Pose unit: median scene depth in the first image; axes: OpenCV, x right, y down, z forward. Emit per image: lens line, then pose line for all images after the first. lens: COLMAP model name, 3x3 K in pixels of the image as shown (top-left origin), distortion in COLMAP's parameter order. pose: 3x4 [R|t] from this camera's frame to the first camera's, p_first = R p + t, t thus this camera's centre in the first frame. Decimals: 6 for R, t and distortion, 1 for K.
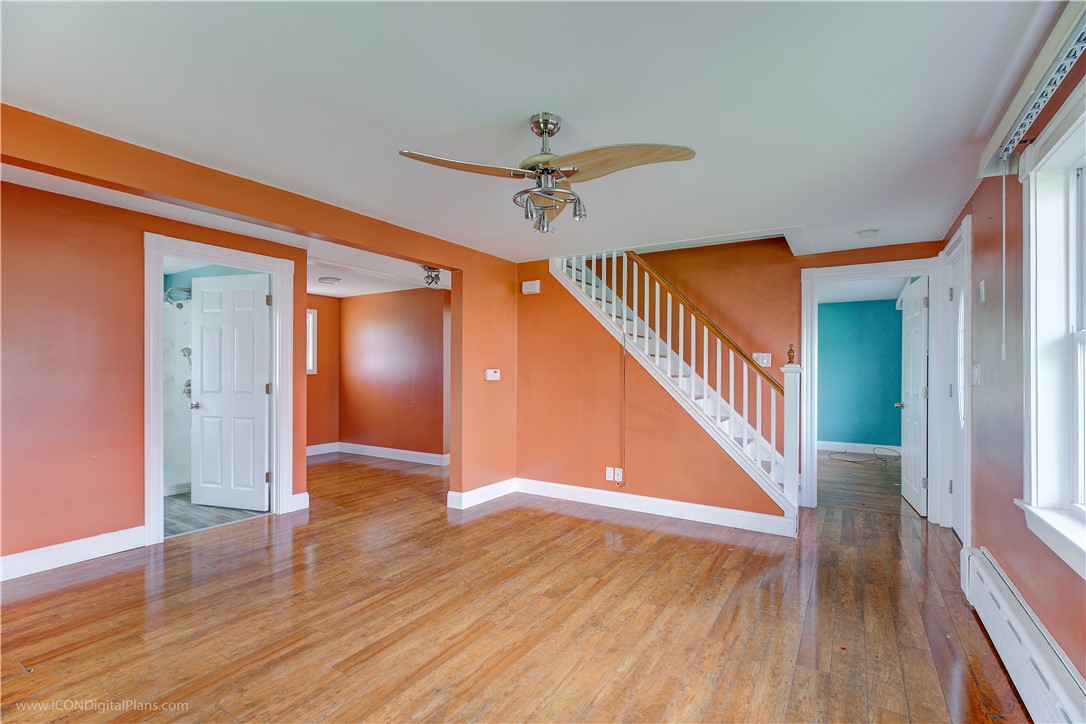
lens RADIAL K [[497.4, 0, 546.7], [0, 497.4, 373.9], [0, 0, 1]] dist [-0.001259, -0.000621]
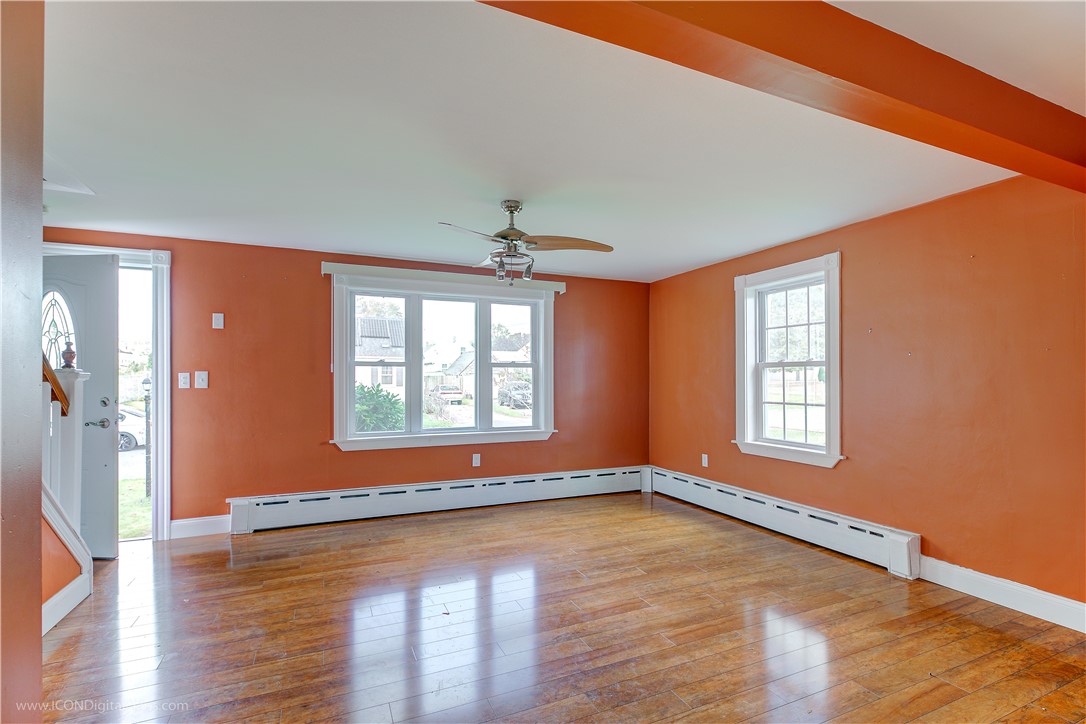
lens RADIAL K [[497.4, 0, 546.7], [0, 497.4, 373.9], [0, 0, 1]] dist [-0.001259, -0.000621]
pose [[-0.827861, 0.001279, 0.560932, -0.556023], [0.000832, 0.999999, -0.001052, -0.011102], [-0.560933, -0.000404, -0.827861, 1.327047]]
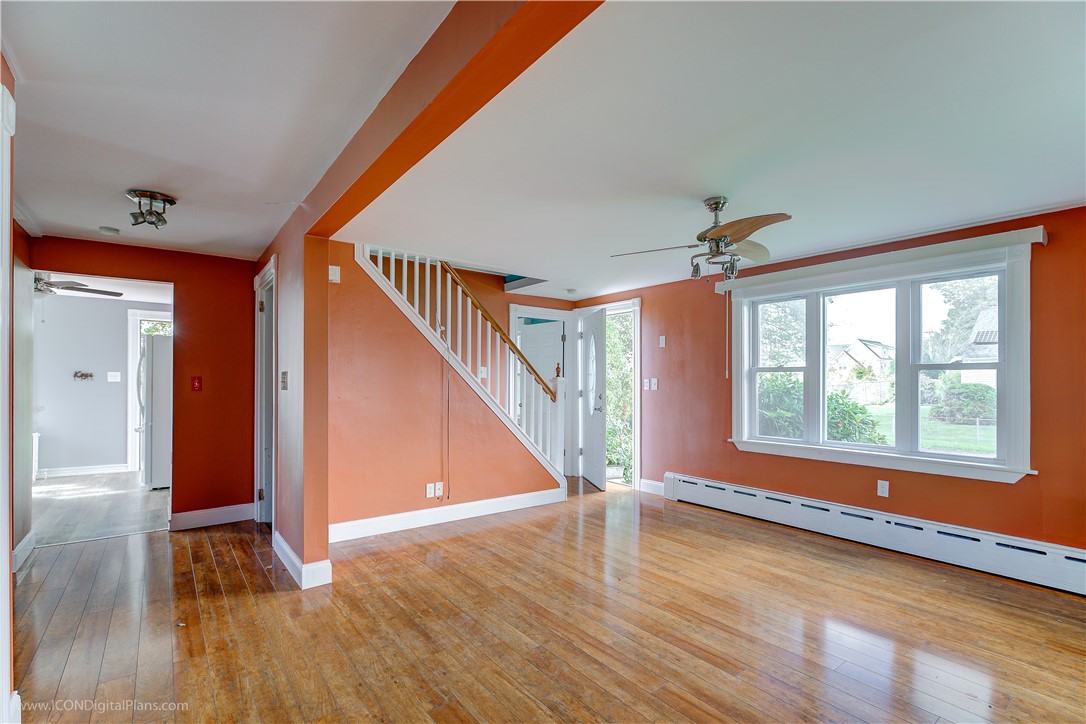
lens RADIAL K [[500.1, 0, 543.9], [0, 500.1, 384.2], [0, 0, 1]] dist [-0.002078, -0.000305]
pose [[0.351558, -0.007666, 0.936135, -0.906849], [0.003154, 0.999970, 0.007004, -0.011701], [-0.936161, 0.000490, 0.351572, 0.598086]]
